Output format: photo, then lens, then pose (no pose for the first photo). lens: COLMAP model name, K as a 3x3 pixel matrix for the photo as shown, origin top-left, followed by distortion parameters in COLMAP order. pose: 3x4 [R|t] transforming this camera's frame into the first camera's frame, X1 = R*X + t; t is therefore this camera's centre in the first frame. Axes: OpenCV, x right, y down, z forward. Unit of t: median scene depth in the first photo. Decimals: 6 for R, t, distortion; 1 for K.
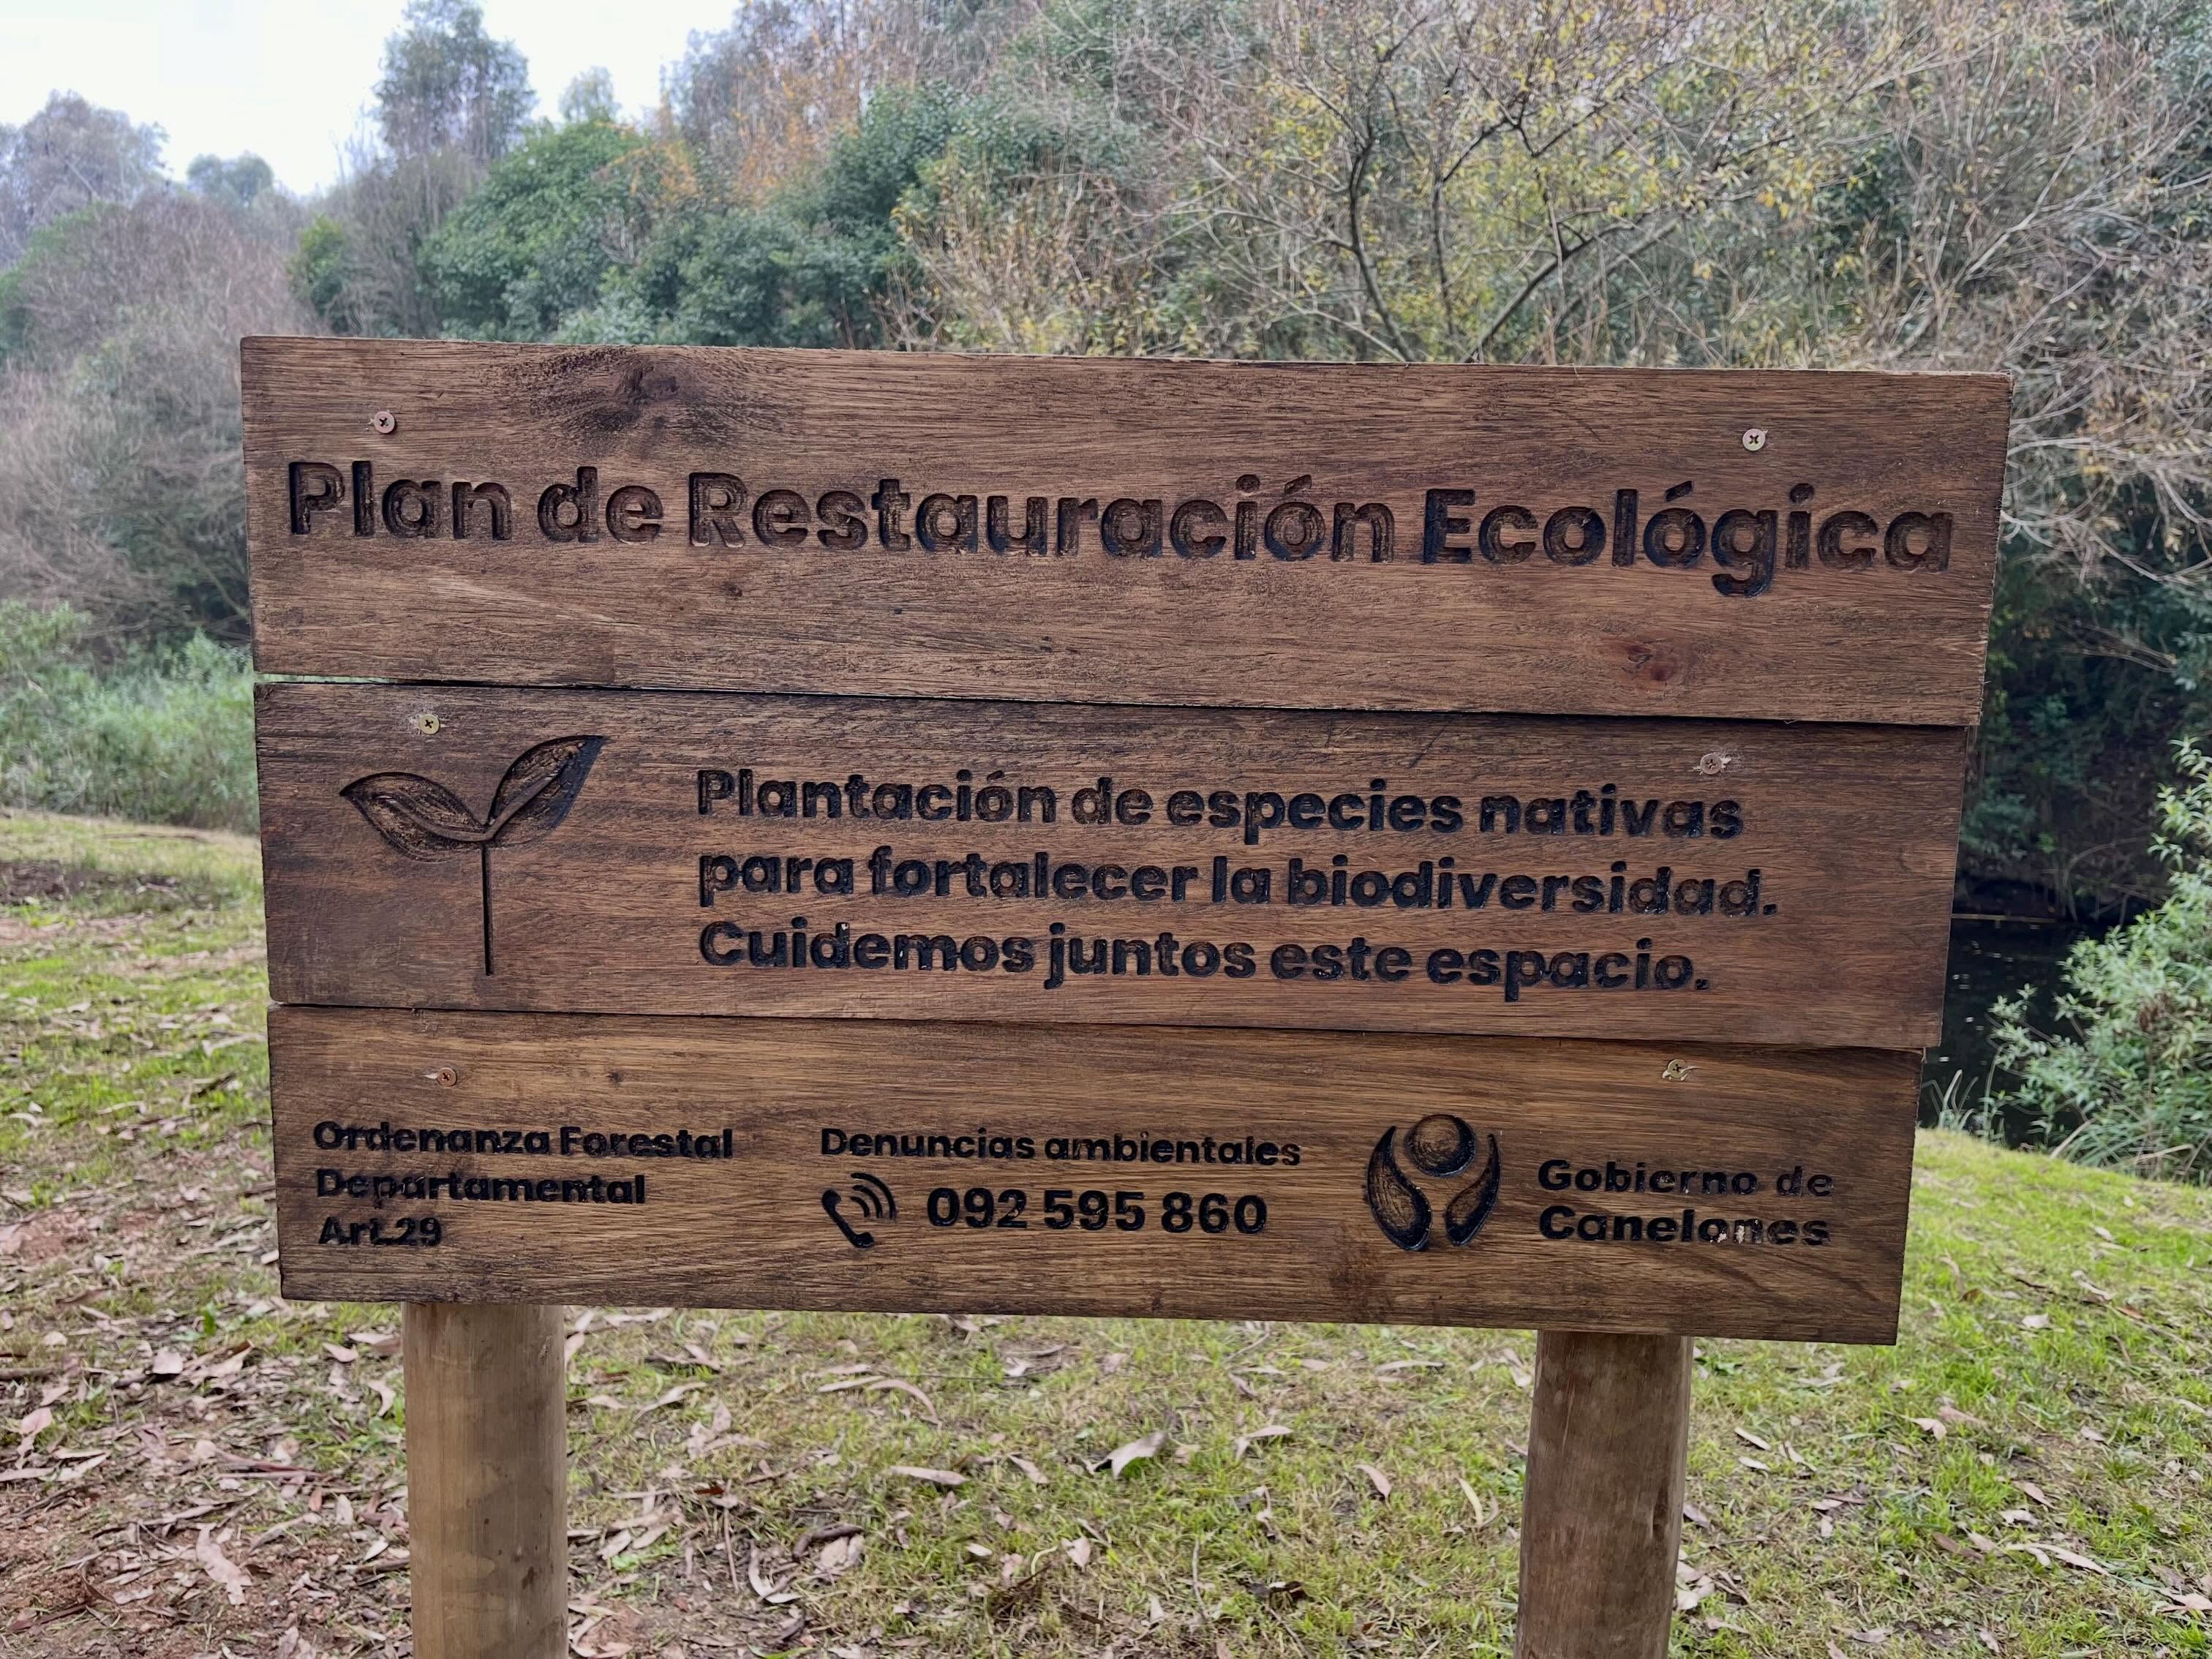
lens RADIAL K [[1651.7, 0, 1101.2], [0, 1651.7, 834.5], [0, 0, 1]] dist [0.006180, -0.018119]
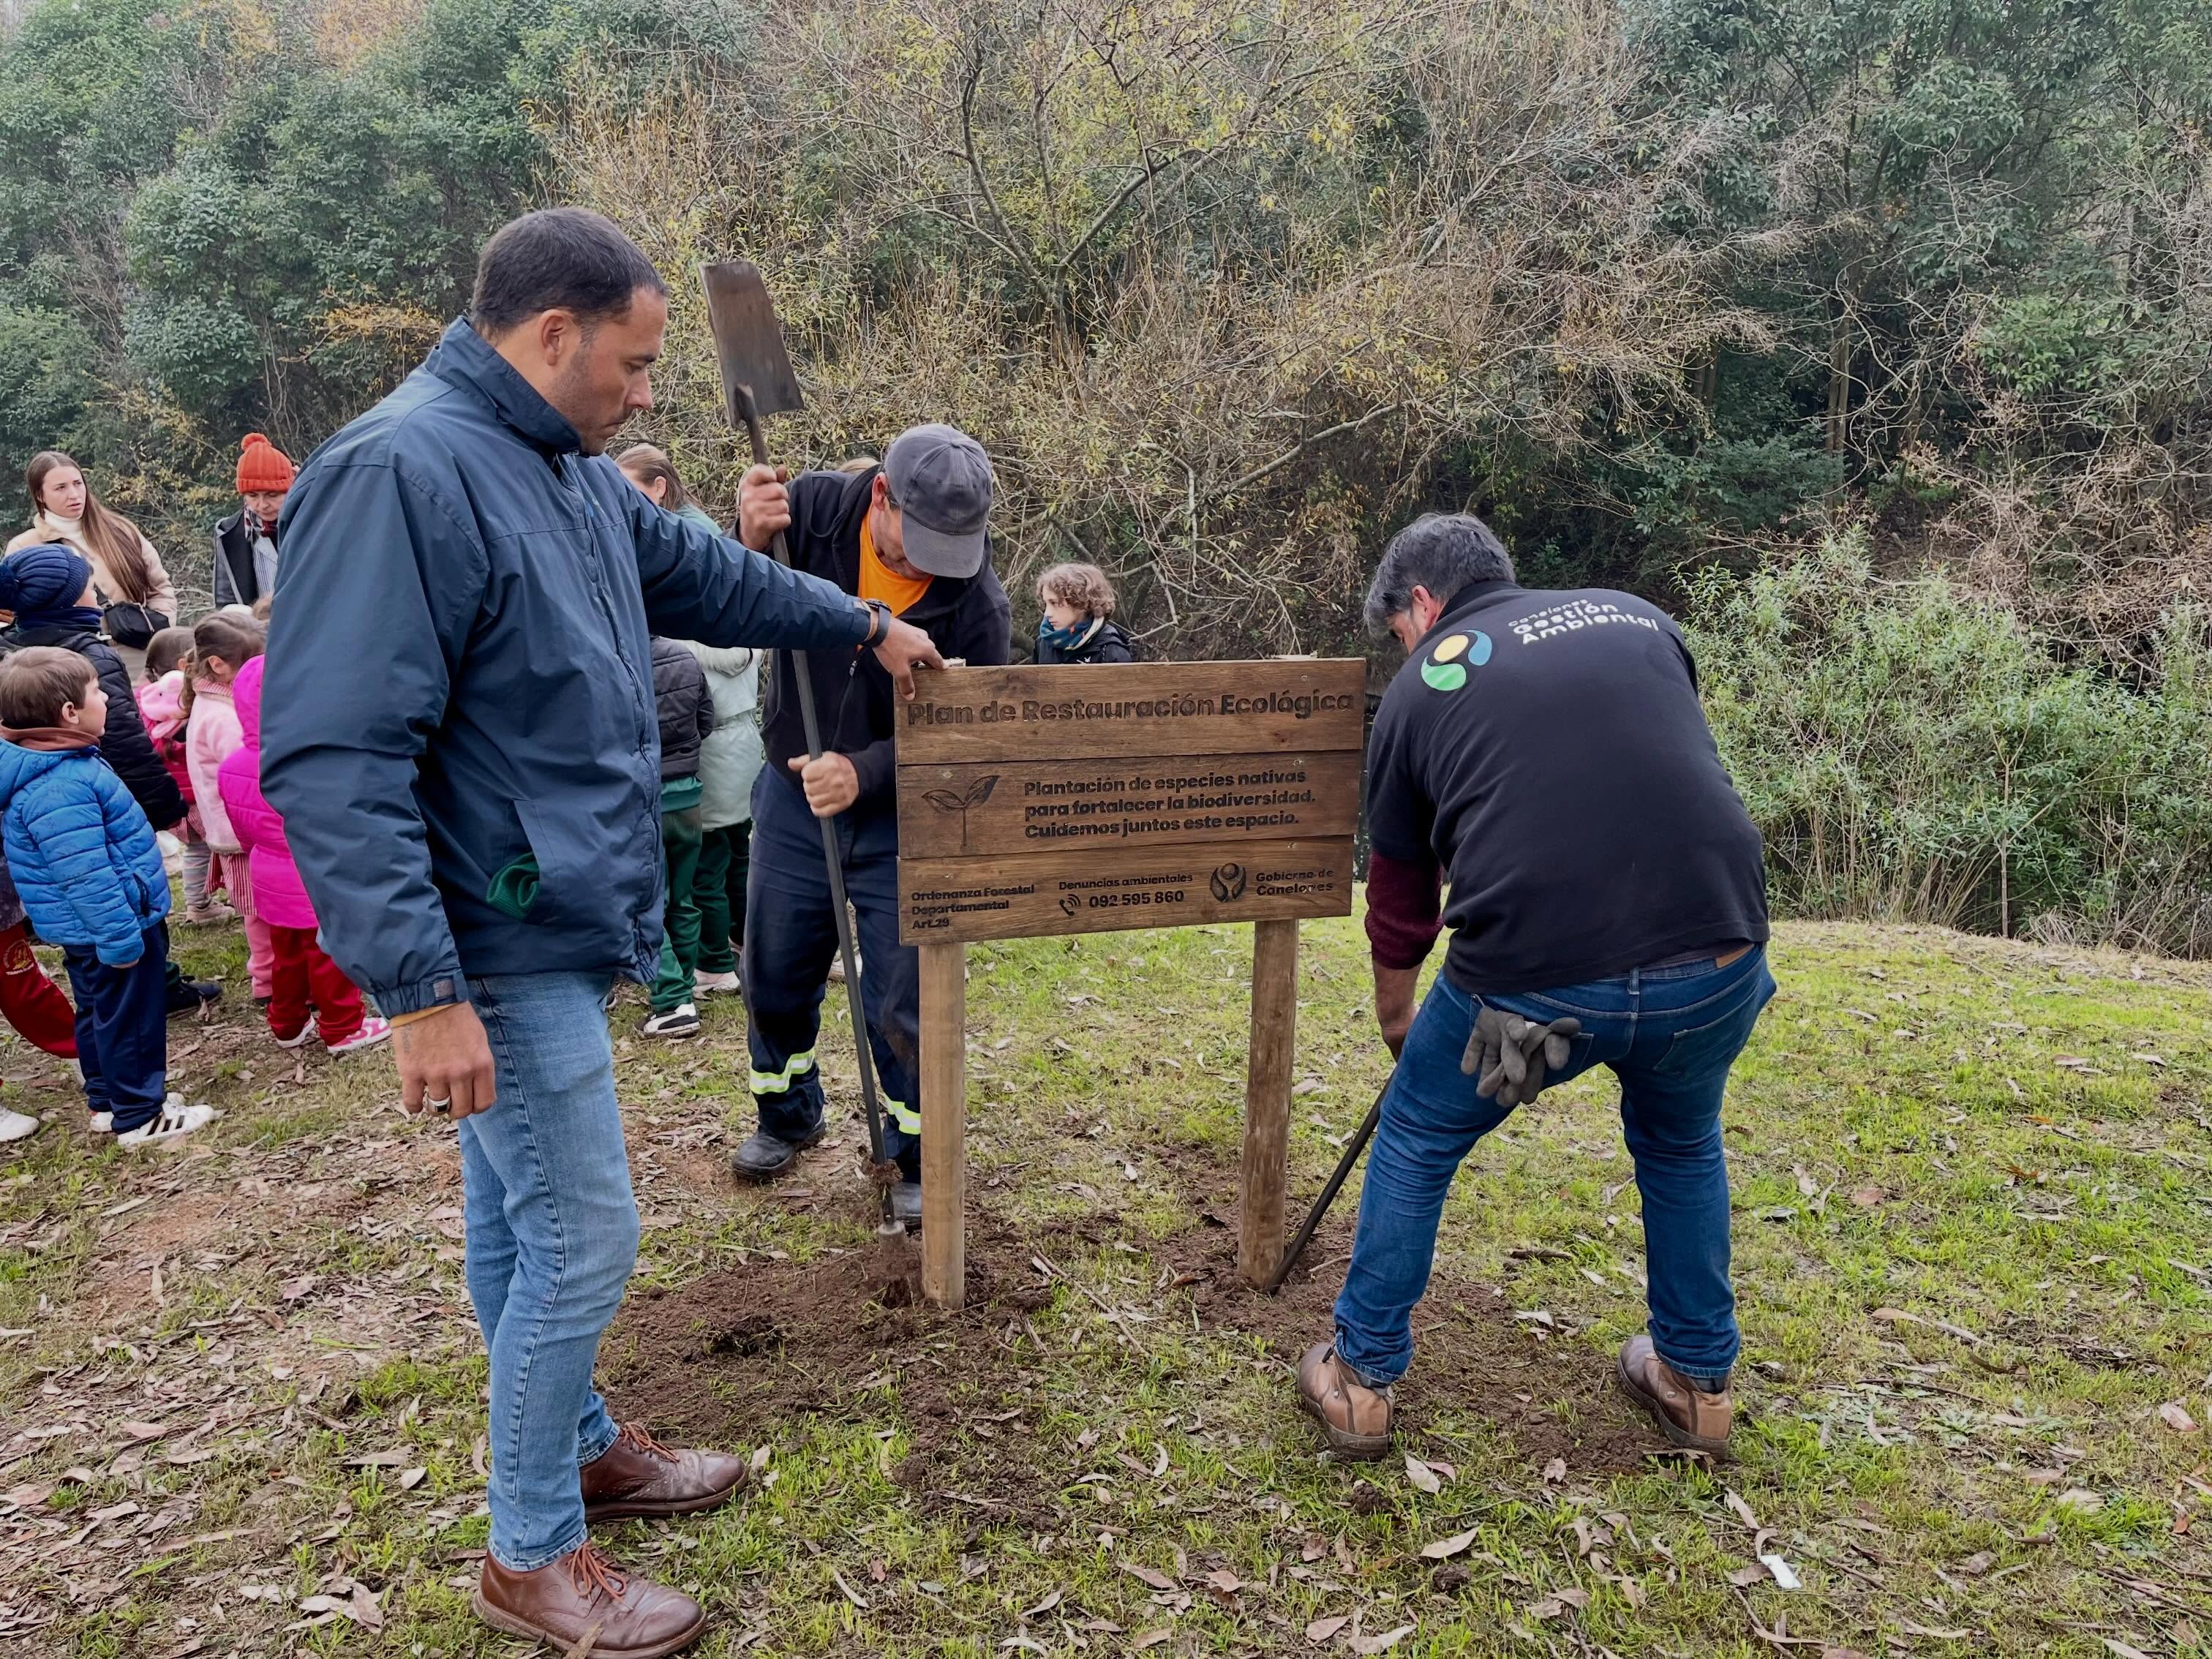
lens RADIAL K [[1651.7, 0, 1107.7], [0, 1651.7, 827.7], [0, 0, 1]] dist [0.006180, -0.018119]
pose [[0.969288, -0.076840, 0.233615, -0.870391], [0.053513, 0.993073, 0.104605, -0.292078], [-0.240034, -0.088891, 0.966686, -2.359981]]
